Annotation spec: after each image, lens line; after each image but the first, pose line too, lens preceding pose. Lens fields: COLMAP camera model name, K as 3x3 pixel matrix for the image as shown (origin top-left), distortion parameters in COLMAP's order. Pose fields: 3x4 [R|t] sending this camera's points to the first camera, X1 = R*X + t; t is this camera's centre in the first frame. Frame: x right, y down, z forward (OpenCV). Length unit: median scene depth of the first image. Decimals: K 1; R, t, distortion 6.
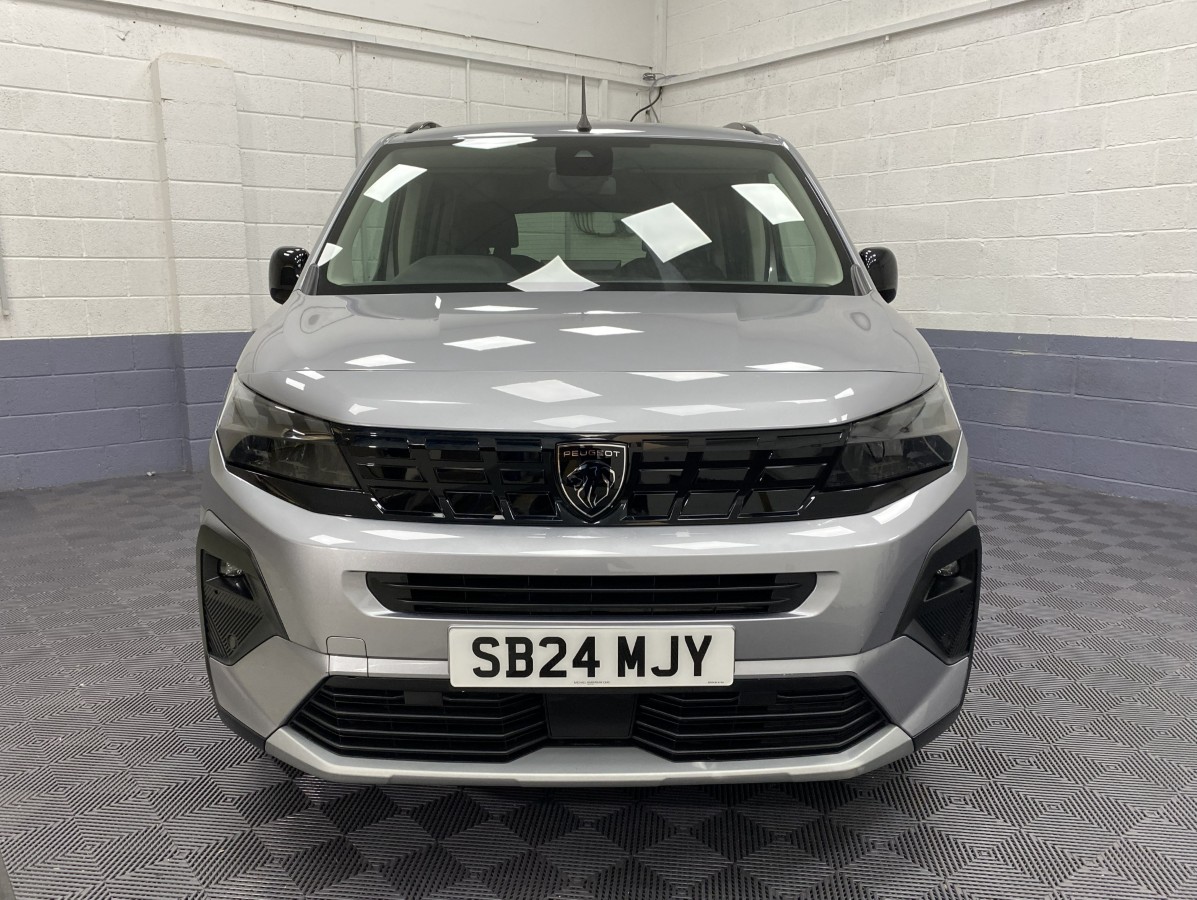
lens RADIAL K [[962.1, 0, 580.2], [0, 962.1, 450.8], [0, 0, 1]] dist [0.018408, 0.007100]
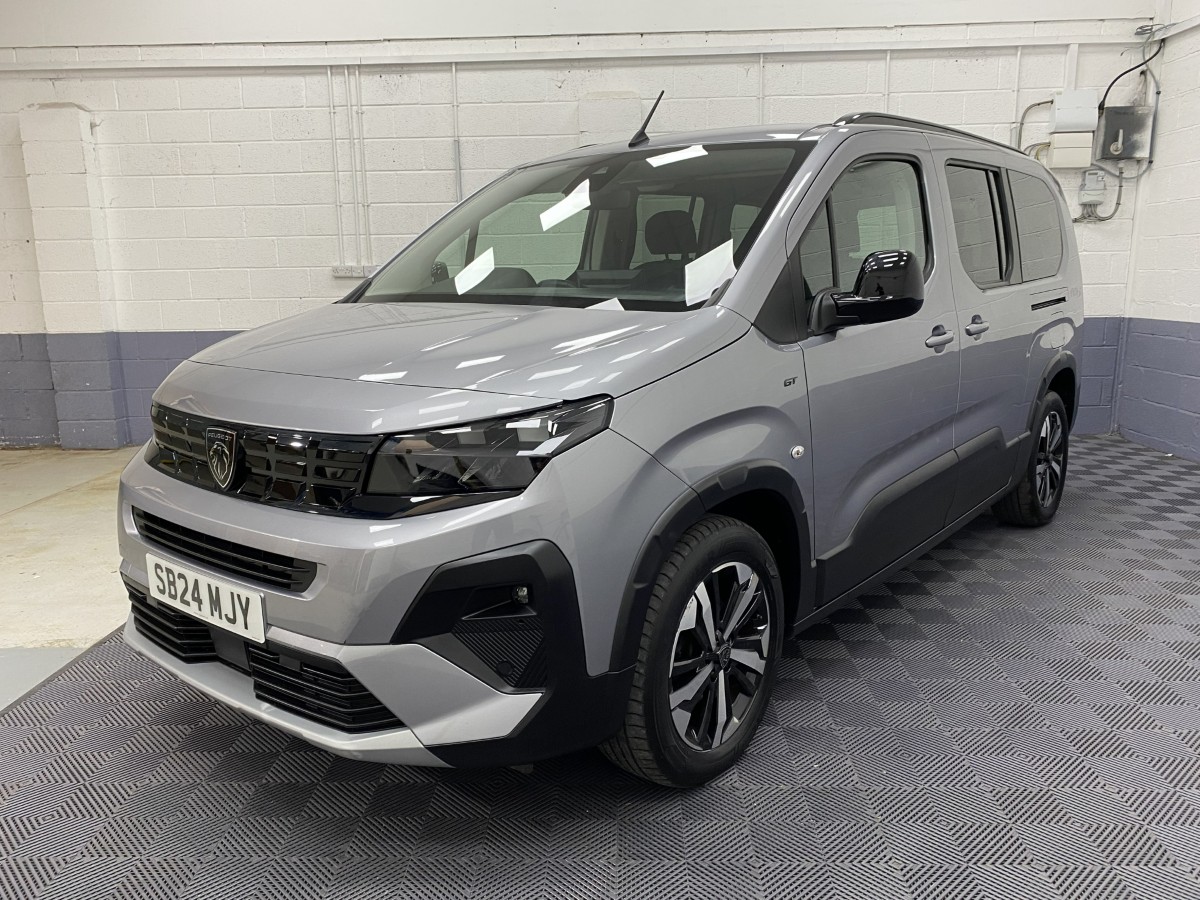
lens RADIAL K [[941.5, 0, 586.1], [0, 941.5, 452.1], [0, 0, 1]] dist [-0.000210, 0.001631]
pose [[0.762895, 0.111095, -0.636905, 1.159279], [-0.101768, 0.993480, 0.051393, -0.089407], [0.638462, 0.025609, 0.769227, 0.356758]]
